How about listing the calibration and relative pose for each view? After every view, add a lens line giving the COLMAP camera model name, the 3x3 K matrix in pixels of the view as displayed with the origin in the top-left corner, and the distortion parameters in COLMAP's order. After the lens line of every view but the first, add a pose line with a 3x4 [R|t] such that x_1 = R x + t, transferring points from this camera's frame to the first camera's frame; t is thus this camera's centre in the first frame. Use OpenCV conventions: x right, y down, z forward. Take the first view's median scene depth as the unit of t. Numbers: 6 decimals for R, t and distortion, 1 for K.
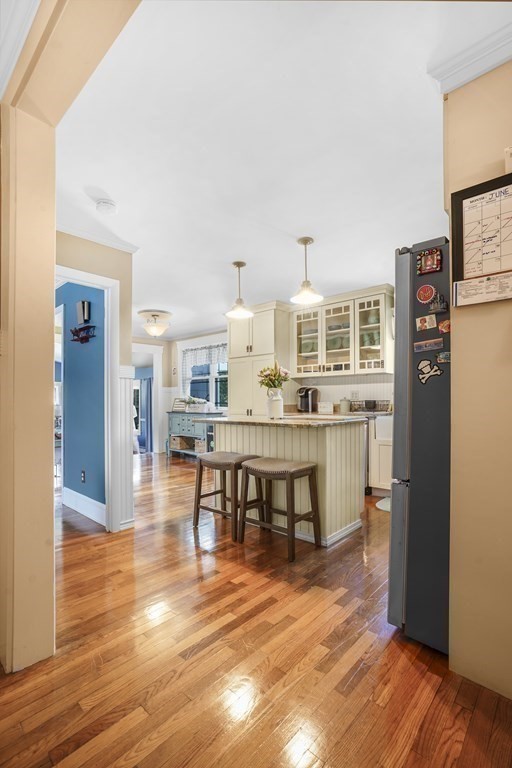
lens RADIAL K [[354.1, 0, 253.4], [0, 354.1, 399.3], [0, 0, 1]] dist [-0.035740, 0.000209]
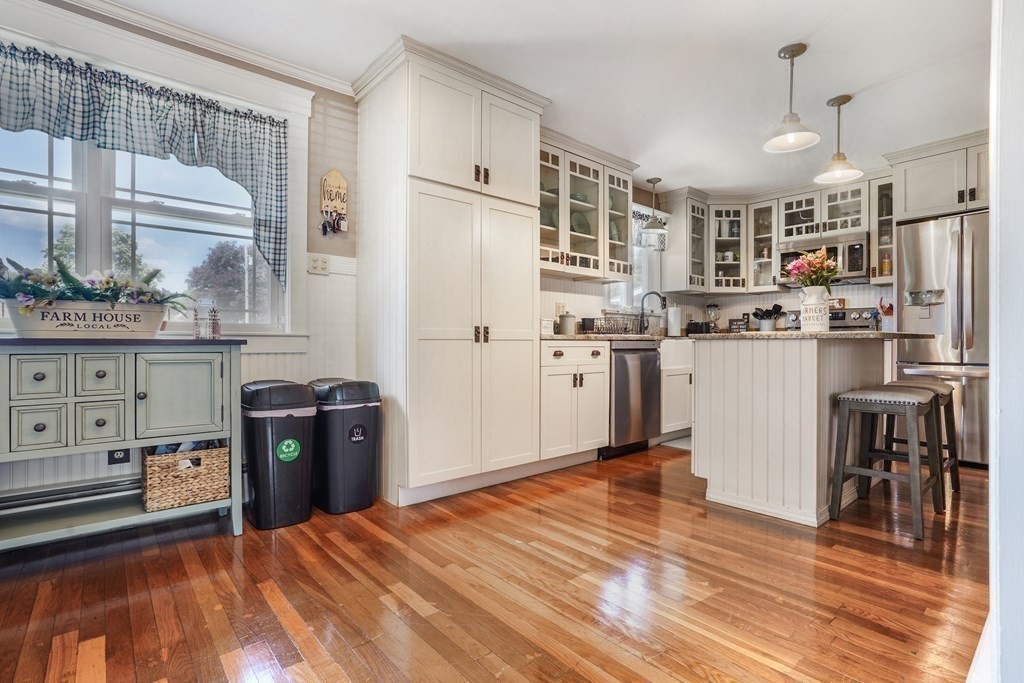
lens RADIAL K [[494.4, 0, 515.2], [0, 494.4, 344.3], [0, 0, 1]] dist [-0.057918, 0.022795]
pose [[0.122359, 0.005625, 0.992470, -0.639339], [-0.002577, 0.999982, -0.005350, 0.058695], [-0.992483, -0.001903, 0.122371, 1.032011]]
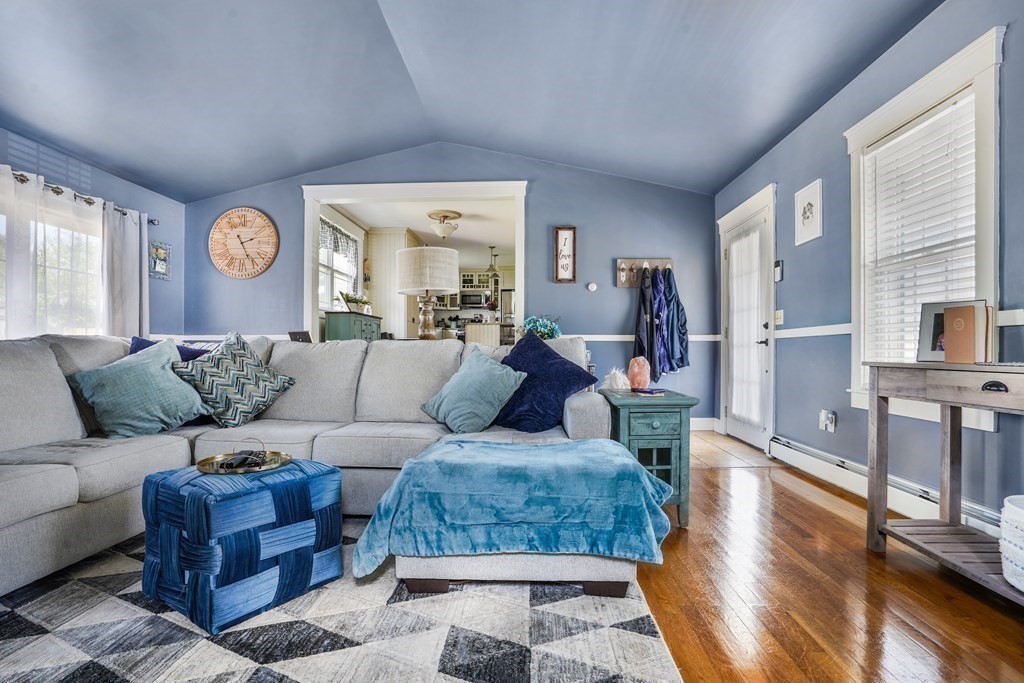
lens RADIAL K [[486.9, 0, 526.1], [0, 486.9, 348.1], [0, 0, 1]] dist [-0.033691, 0.000315]
pose [[-0.662760, 0.009543, 0.748771, -1.730791], [0.006658, 0.999954, -0.006851, 0.163545], [-0.748803, 0.000445, -0.662793, 2.081424]]
